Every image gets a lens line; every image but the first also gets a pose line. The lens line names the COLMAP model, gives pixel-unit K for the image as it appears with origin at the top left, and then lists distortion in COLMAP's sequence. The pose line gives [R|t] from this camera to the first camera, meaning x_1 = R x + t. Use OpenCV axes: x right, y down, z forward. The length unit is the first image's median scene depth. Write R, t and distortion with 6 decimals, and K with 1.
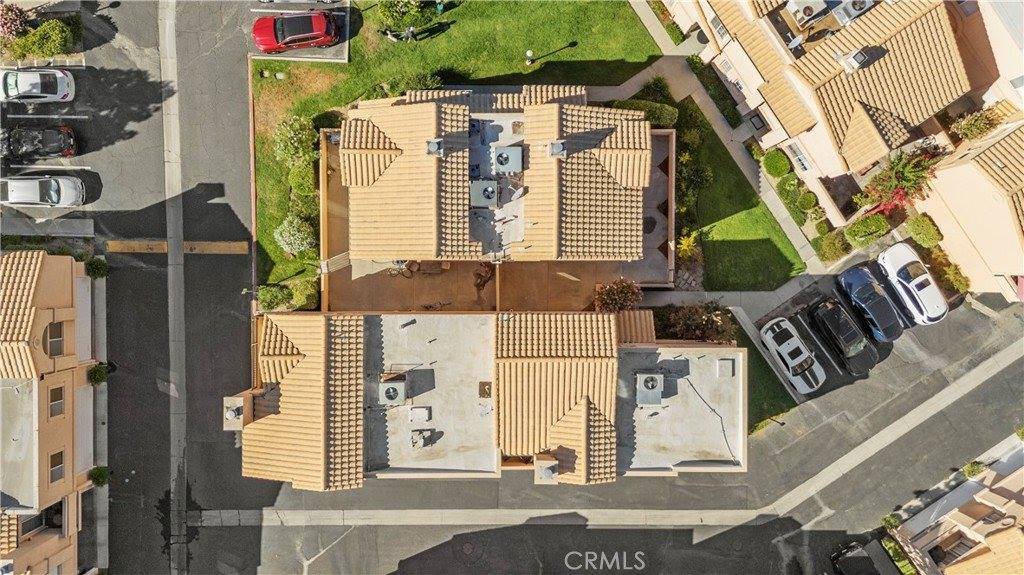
lens RADIAL K [[759.5, 0, 512.0], [0, 759.5, 287.5], [0, 0, 1]] dist [0.024388, -0.001962]
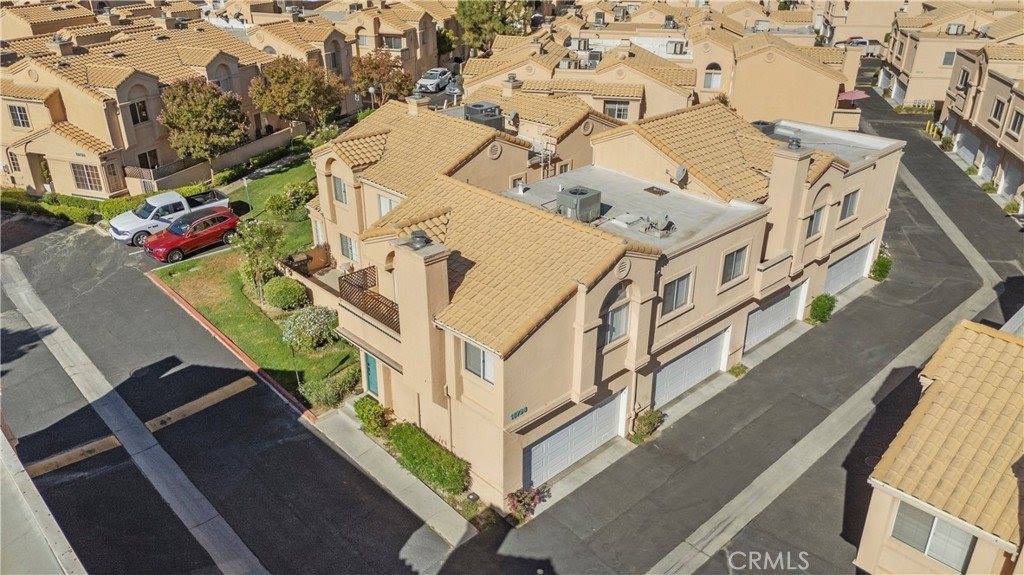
lens RADIAL K [[759.5, 0, 512.0], [0, 759.5, 287.5], [0, 0, 1]] dist [0.024388, -0.001962]
pose [[0.725026, -0.304228, 0.617886, -0.556452], [0.688688, 0.311349, -0.654806, 0.487950], [0.006832, 0.900282, 0.435254, 0.650711]]
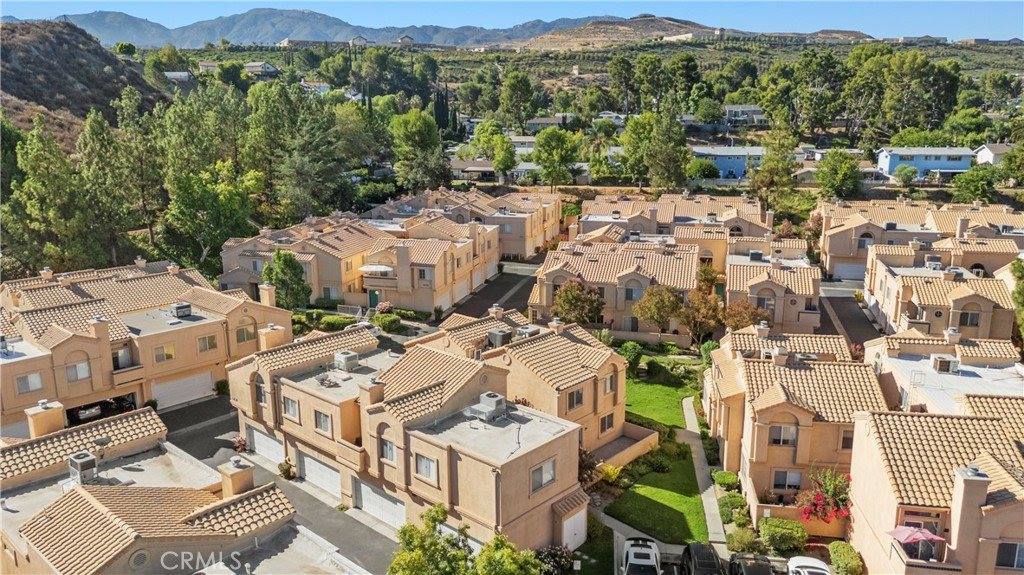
lens RADIAL K [[749.3, 0, 512.0], [0, 749.3, 287.5], [0, 0, 1]] dist [0.104139, -0.105540]
pose [[0.738885, 0.137427, -0.659669, 0.780644], [-0.673777, 0.163119, -0.720705, 0.747675], [0.008561, 0.976988, 0.213121, 0.515102]]
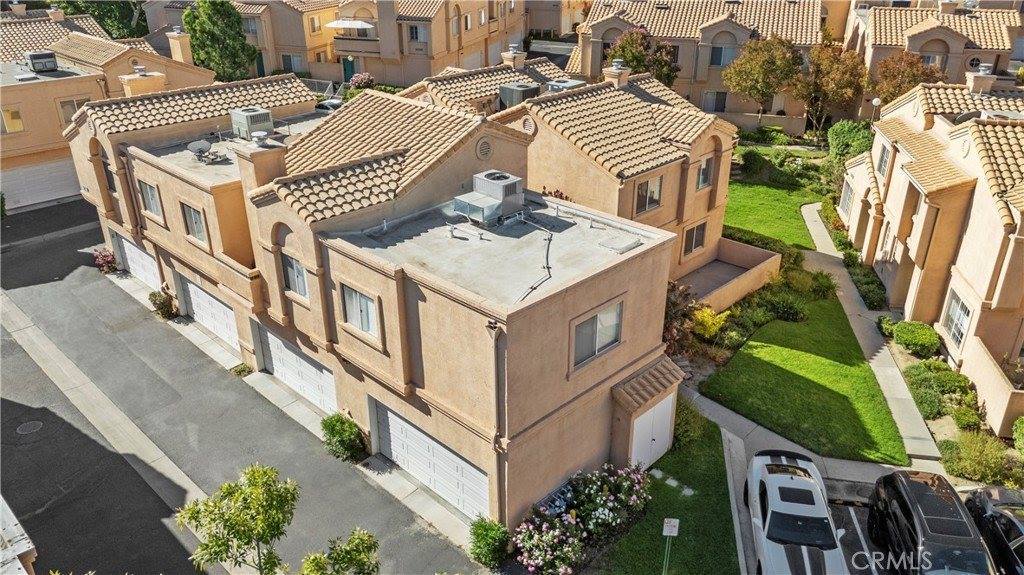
lens RADIAL K [[759.5, 0, 512.0], [0, 759.5, 287.5], [0, 0, 1]] dist [0.024388, -0.001962]
pose [[0.711319, 0.295111, -0.637915, 0.490397], [-0.702833, 0.307919, -0.641258, 0.427321], [0.007184, 0.904487, 0.426442, 0.709499]]
